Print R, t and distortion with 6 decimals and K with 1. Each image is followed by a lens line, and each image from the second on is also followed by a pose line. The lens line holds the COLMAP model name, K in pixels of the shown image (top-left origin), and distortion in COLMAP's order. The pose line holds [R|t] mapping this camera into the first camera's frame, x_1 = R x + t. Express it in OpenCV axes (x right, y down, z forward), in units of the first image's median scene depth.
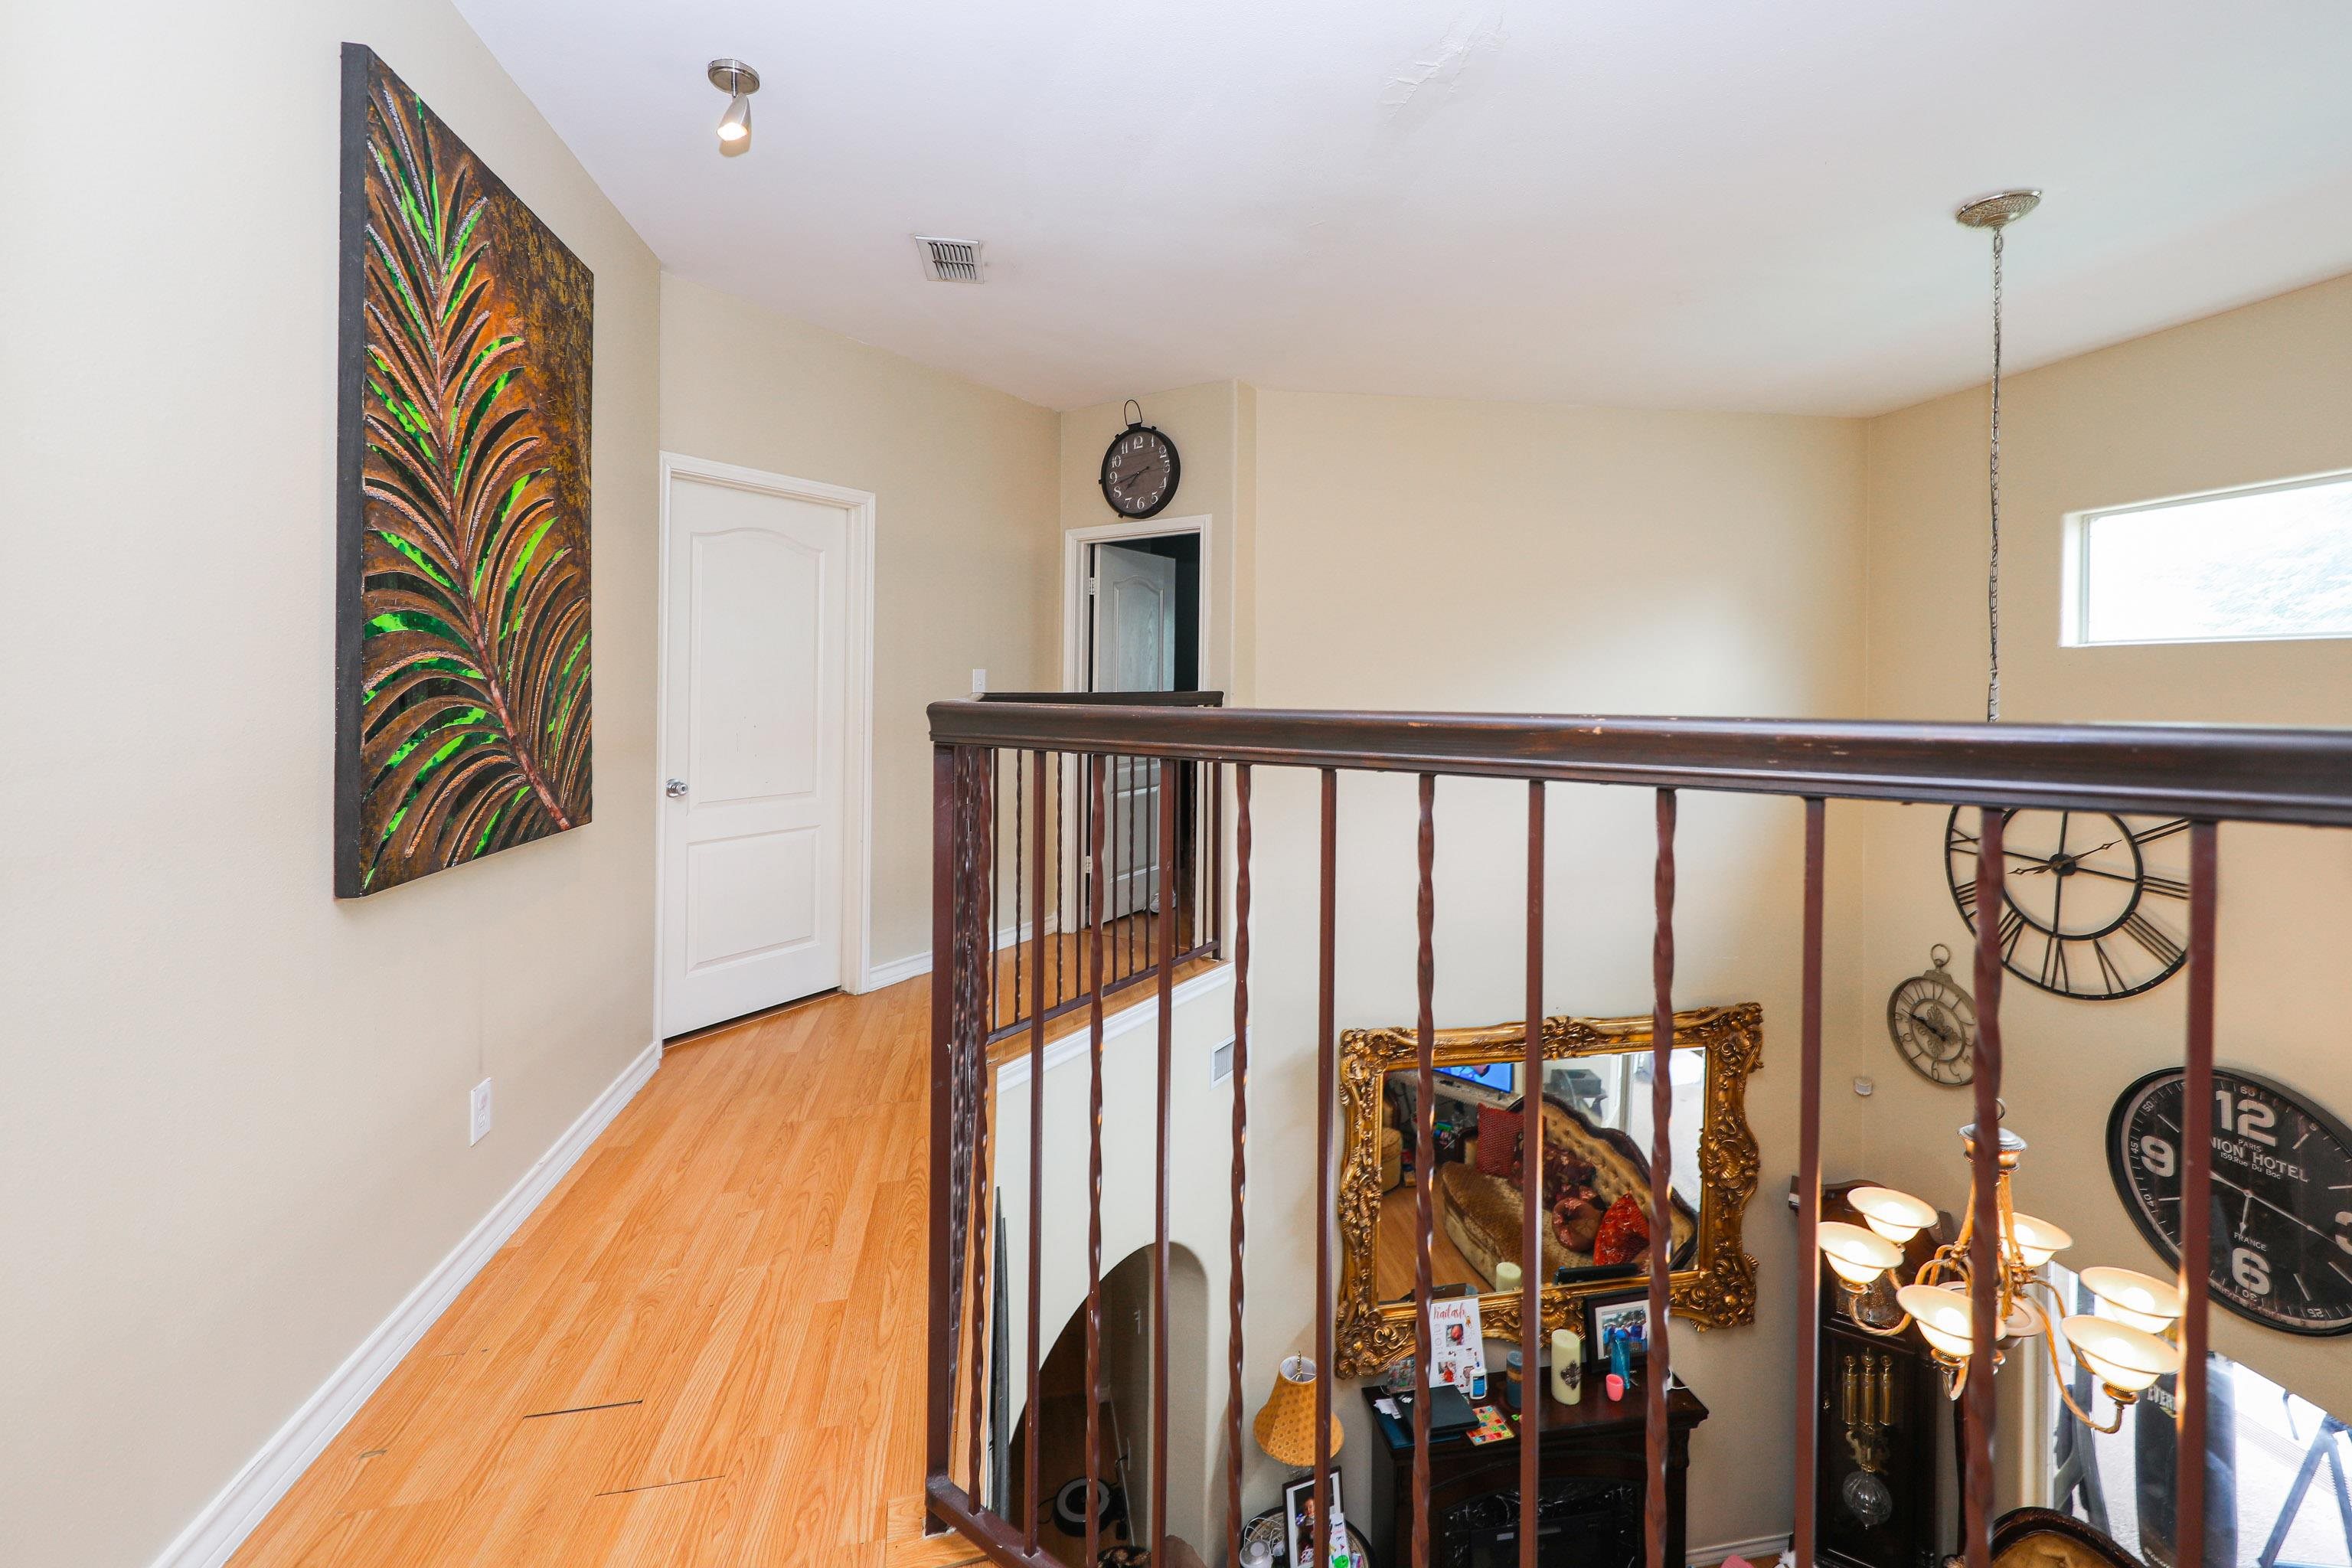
lens RADIAL K [[970.5, 0, 1193.7], [0, 970.5, 787.9], [0, 0, 1]] dist [0.010932, -0.003838]
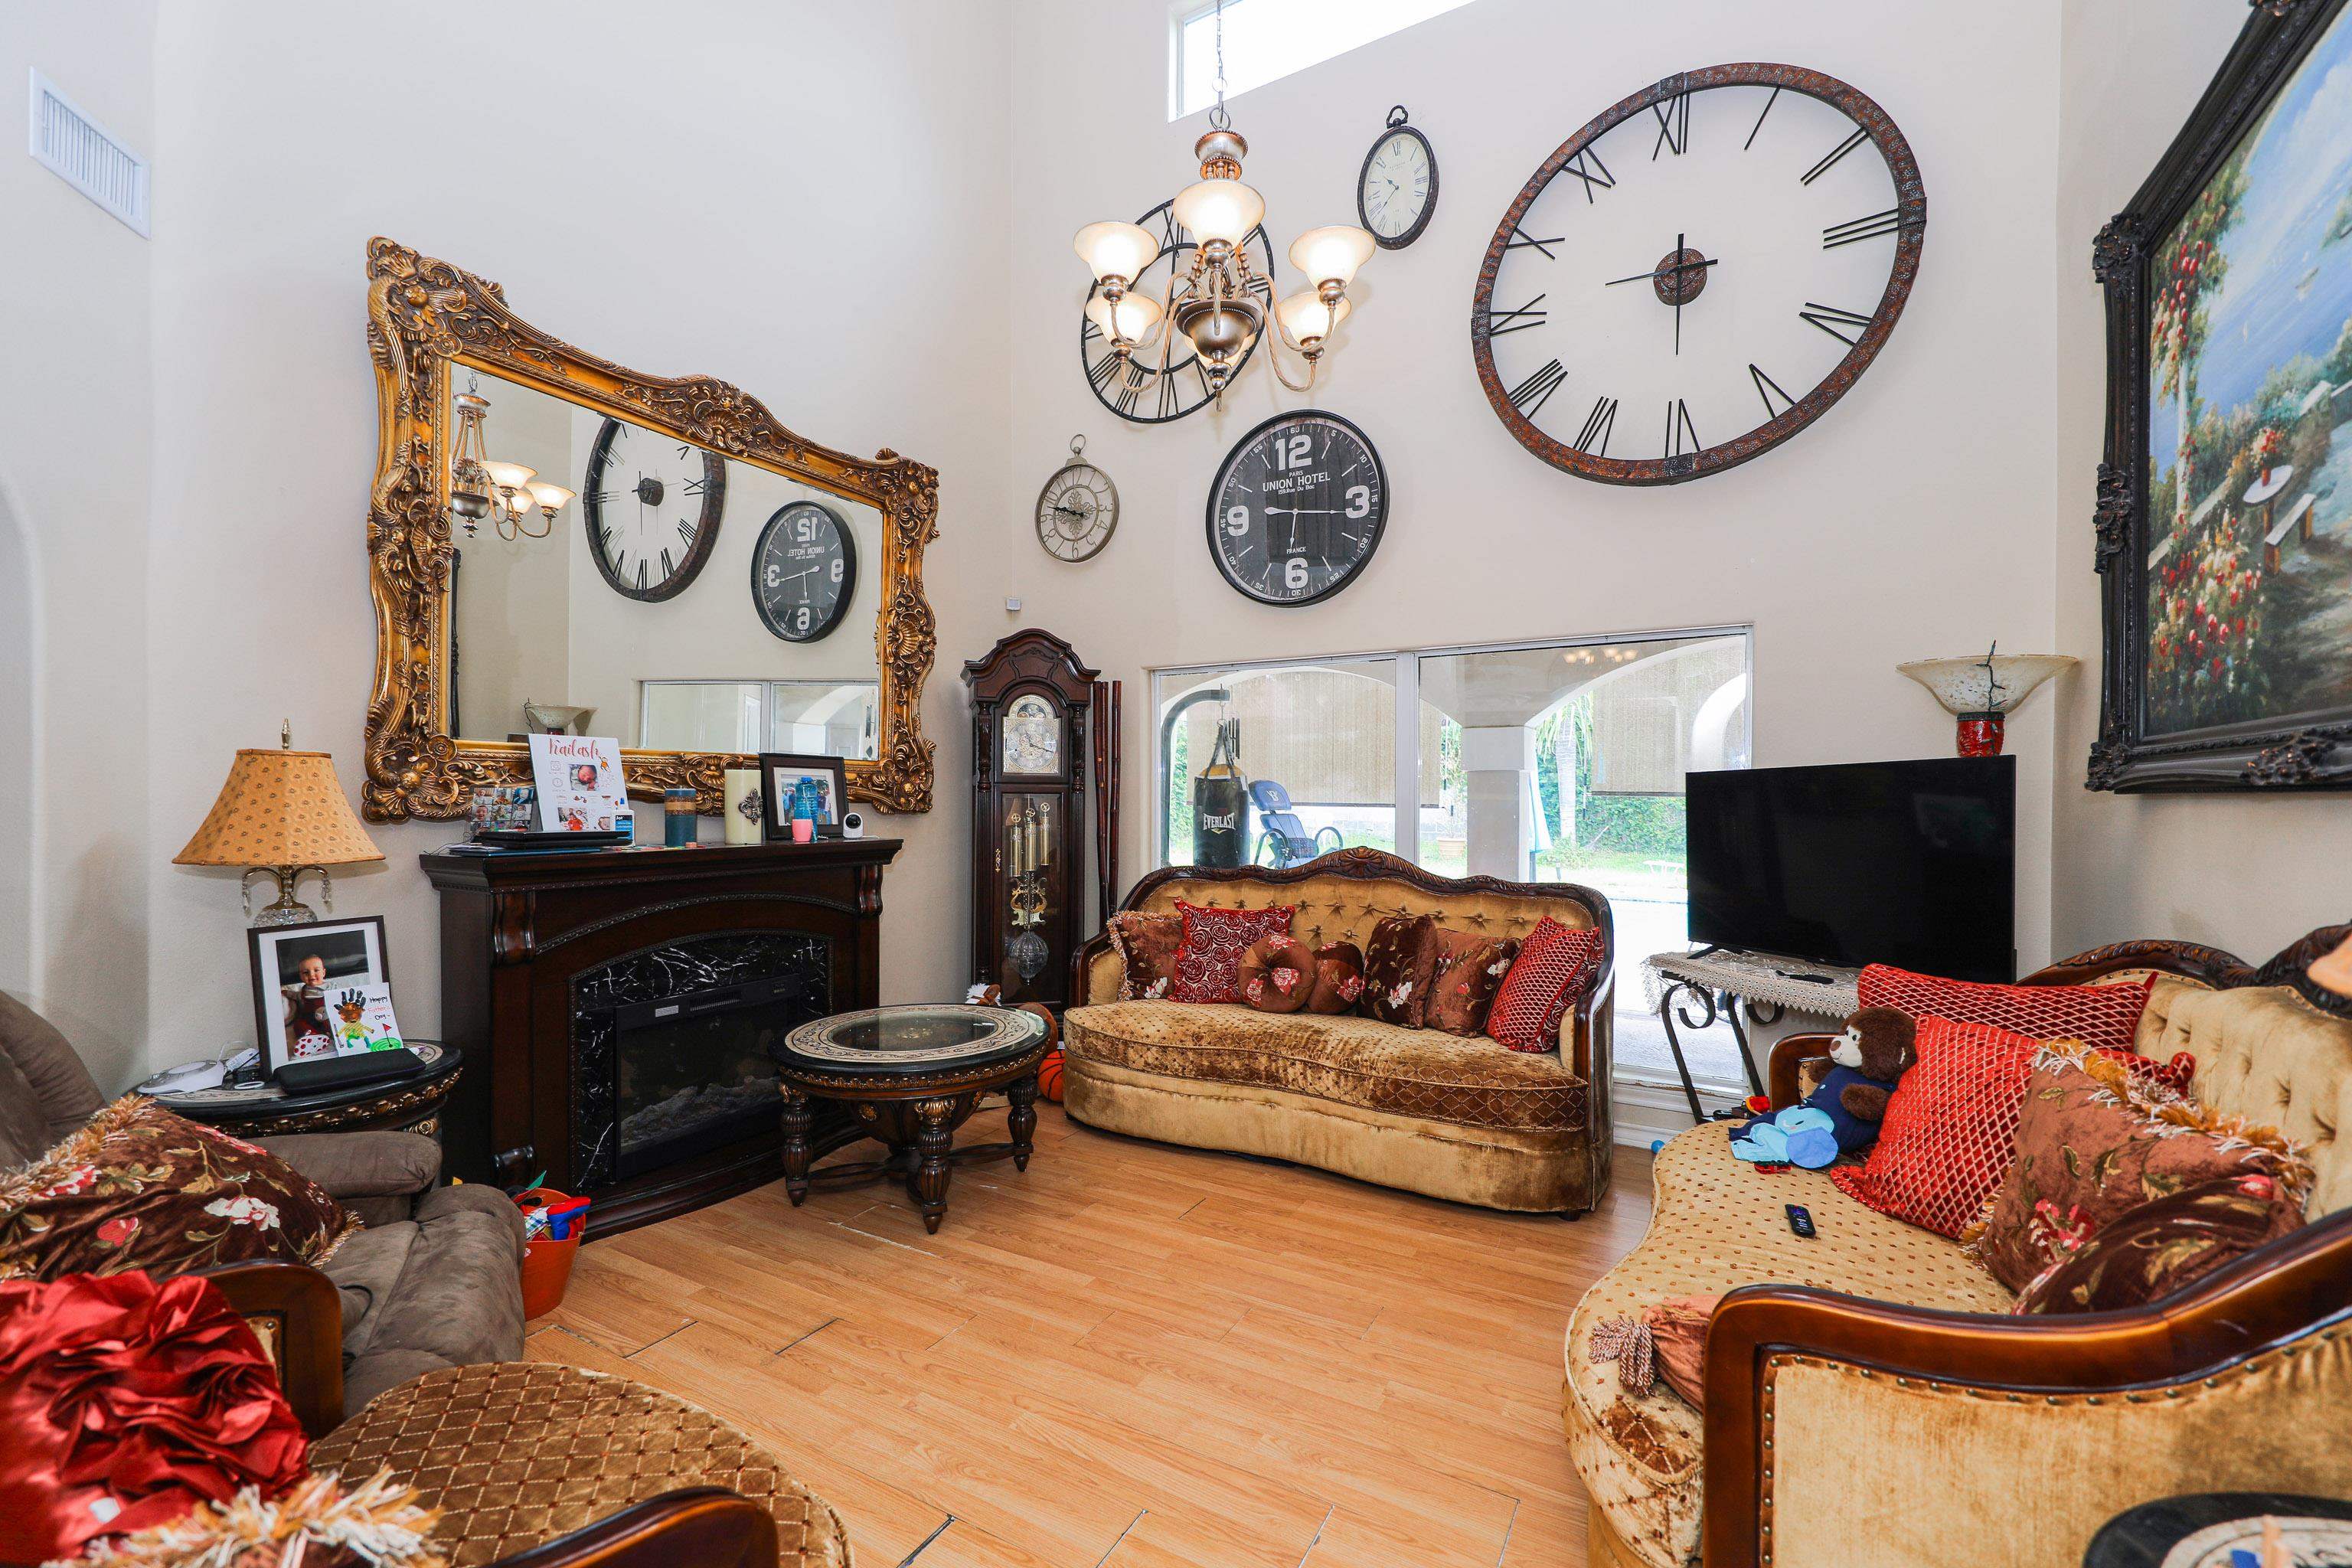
lens RADIAL K [[970.5, 0, 1173.9], [0, 970.5, 796.0], [0, 0, 1]] dist [0.010932, -0.003838]
pose [[0.650207, -0.005565, 0.759737, 0.011857], [0.007239, 0.999973, 0.001129, 0.581233], [-0.759723, 0.004765, 0.650230, 0.224353]]
